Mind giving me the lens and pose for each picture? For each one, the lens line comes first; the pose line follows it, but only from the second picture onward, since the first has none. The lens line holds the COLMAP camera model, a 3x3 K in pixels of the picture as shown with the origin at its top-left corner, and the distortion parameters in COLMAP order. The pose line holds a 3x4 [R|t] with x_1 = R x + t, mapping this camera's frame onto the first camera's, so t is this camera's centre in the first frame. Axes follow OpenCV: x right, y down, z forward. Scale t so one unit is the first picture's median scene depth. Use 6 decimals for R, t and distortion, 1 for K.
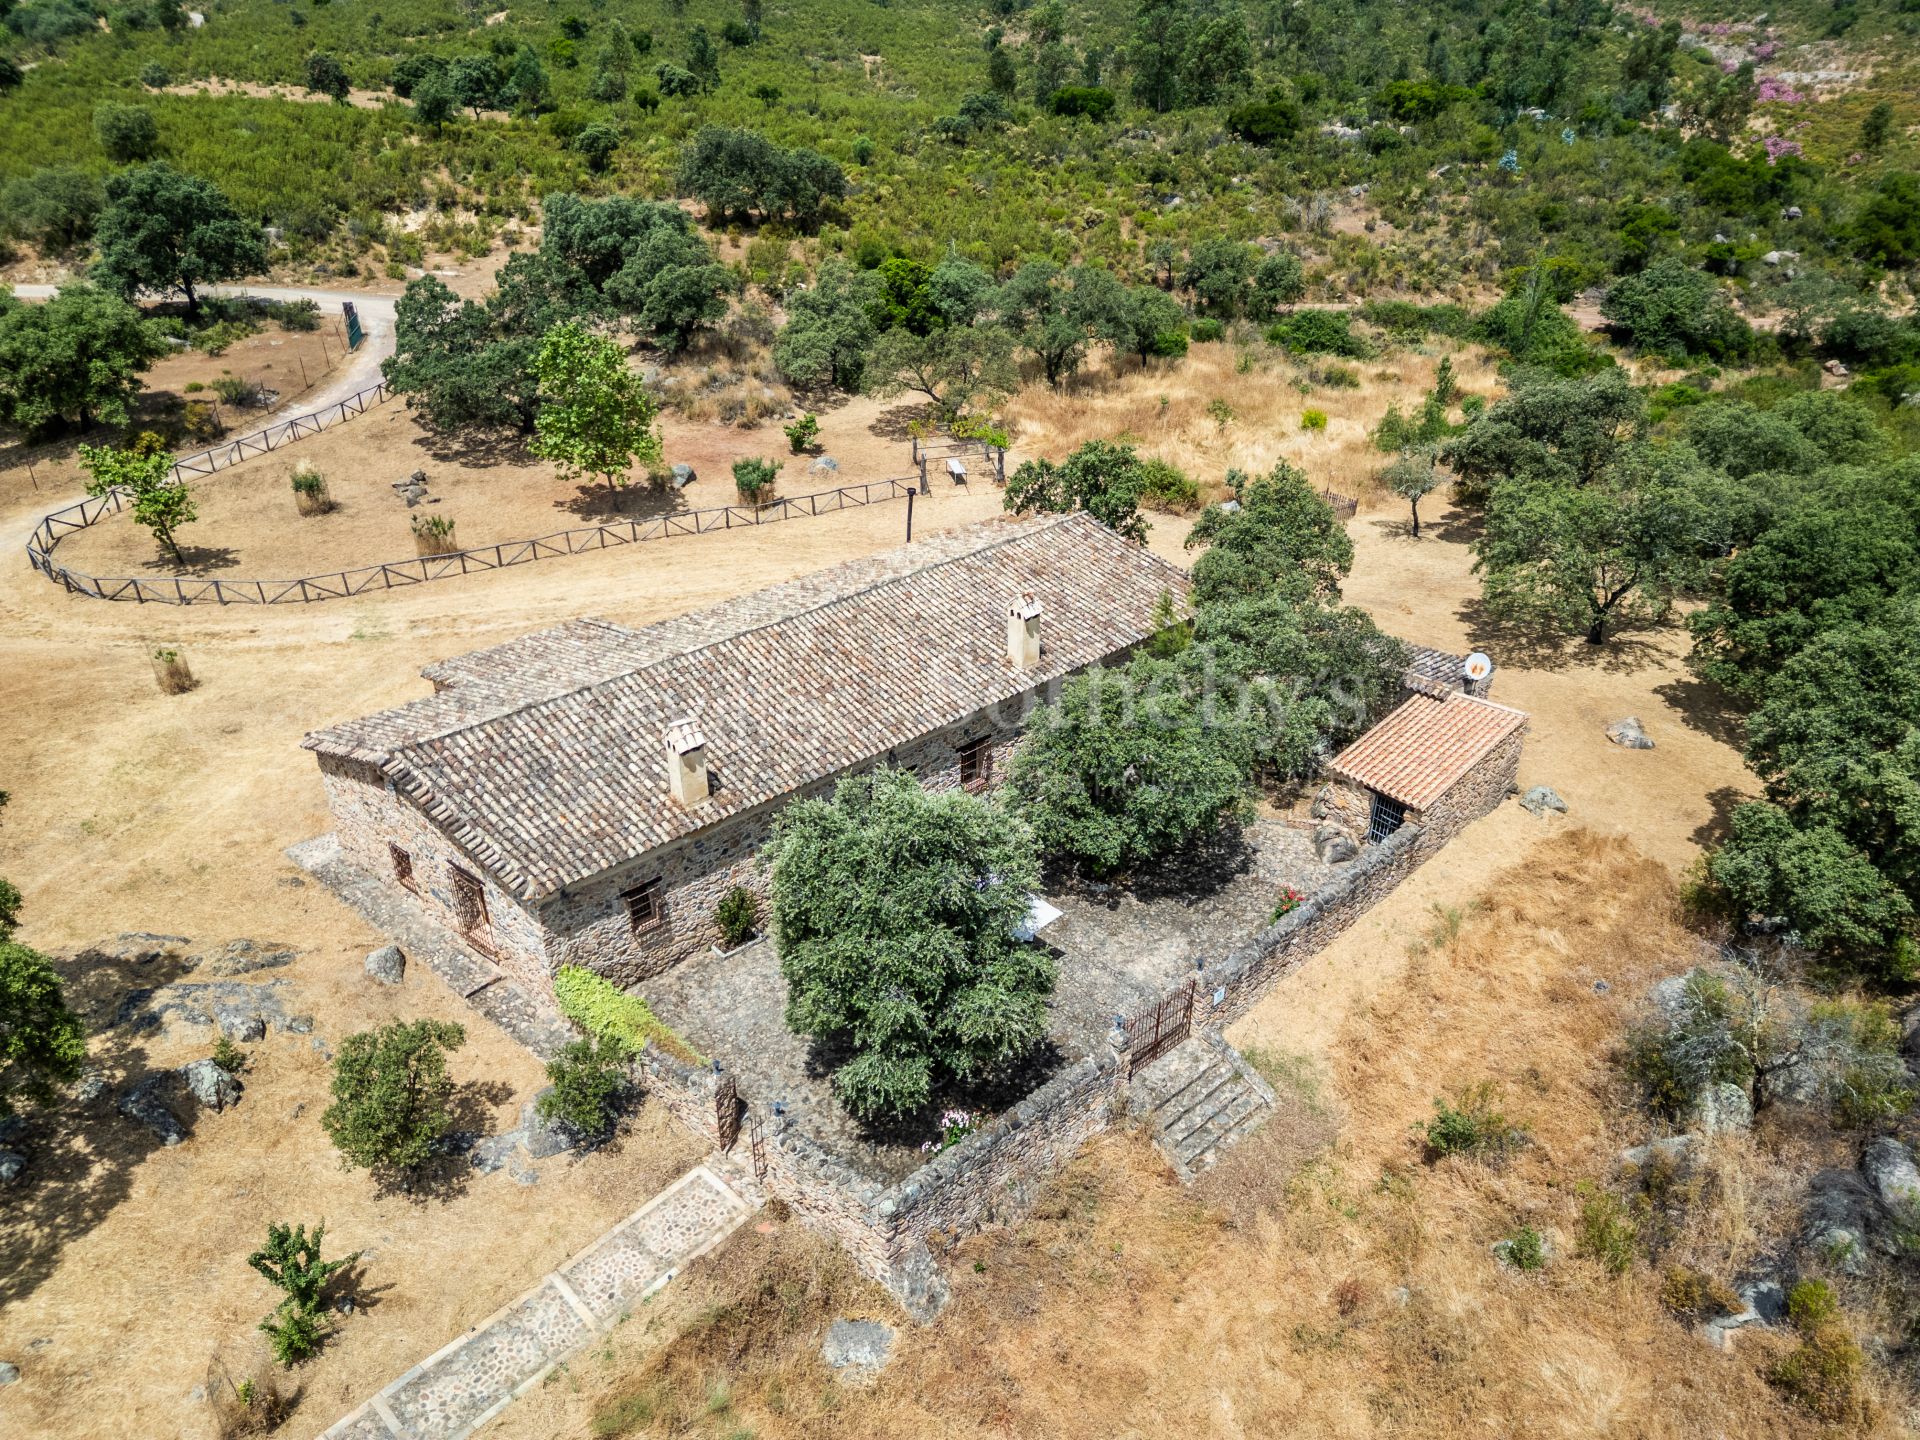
lens RADIAL K [[1360.5, 0, 960.0], [0, 1360.5, 720.0], [0, 0, 1]] dist [0.060444, -0.048241]
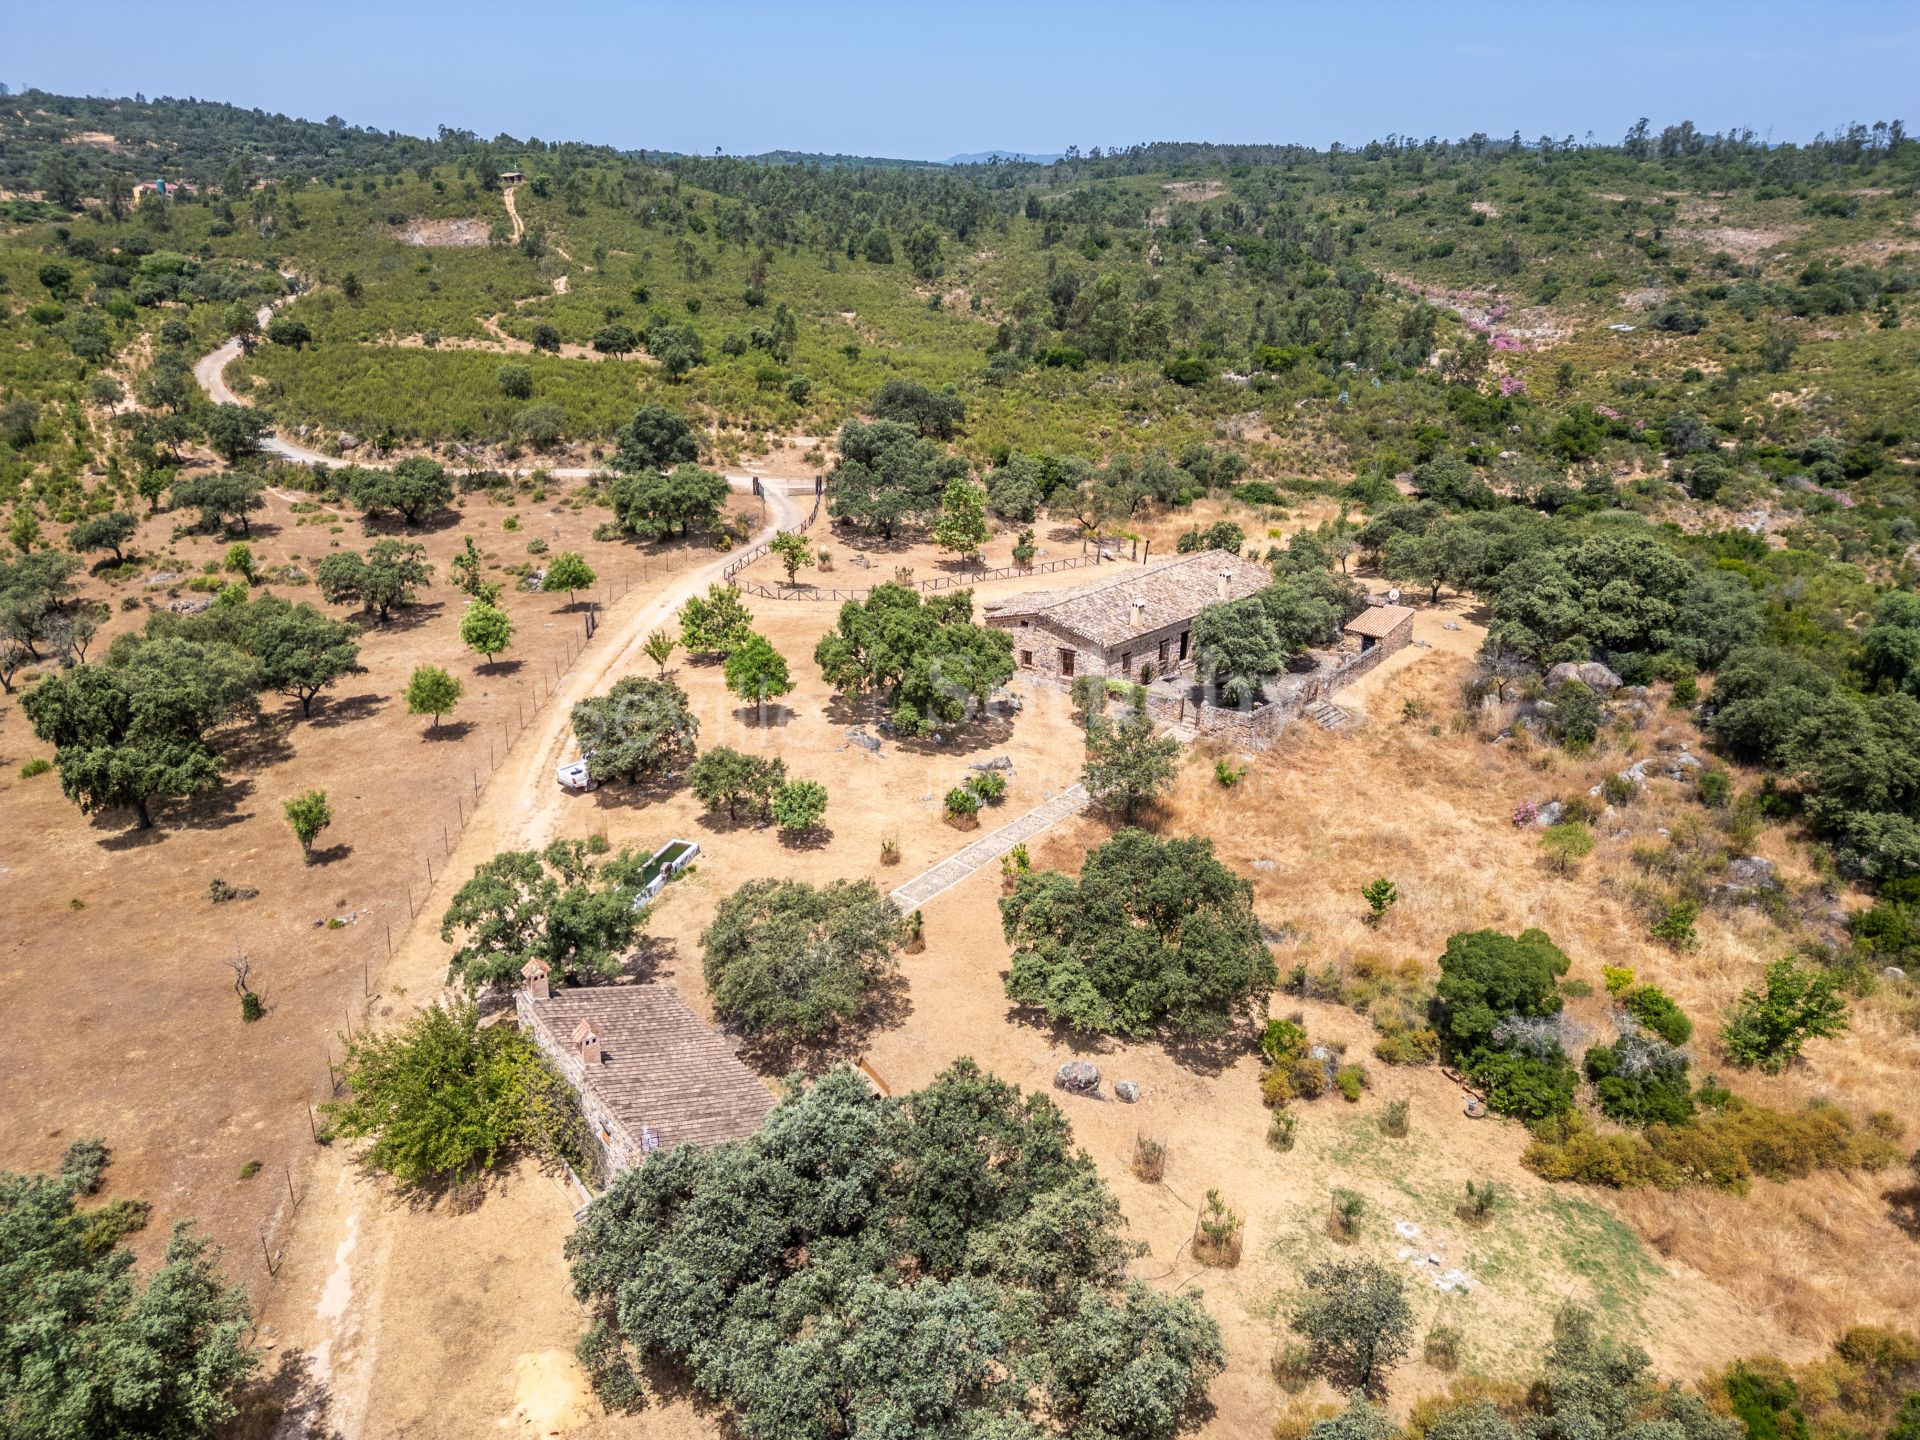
lens RADIAL K [[1360.5, 0, 960.0], [0, 1360.5, 720.0], [0, 0, 1]] dist [0.060444, -0.048241]
pose [[0.992642, -0.024502, 0.118578, -0.259546], [0.041257, 0.989153, -0.140979, 0.182220], [-0.113838, 0.144834, 0.982886, -0.490051]]
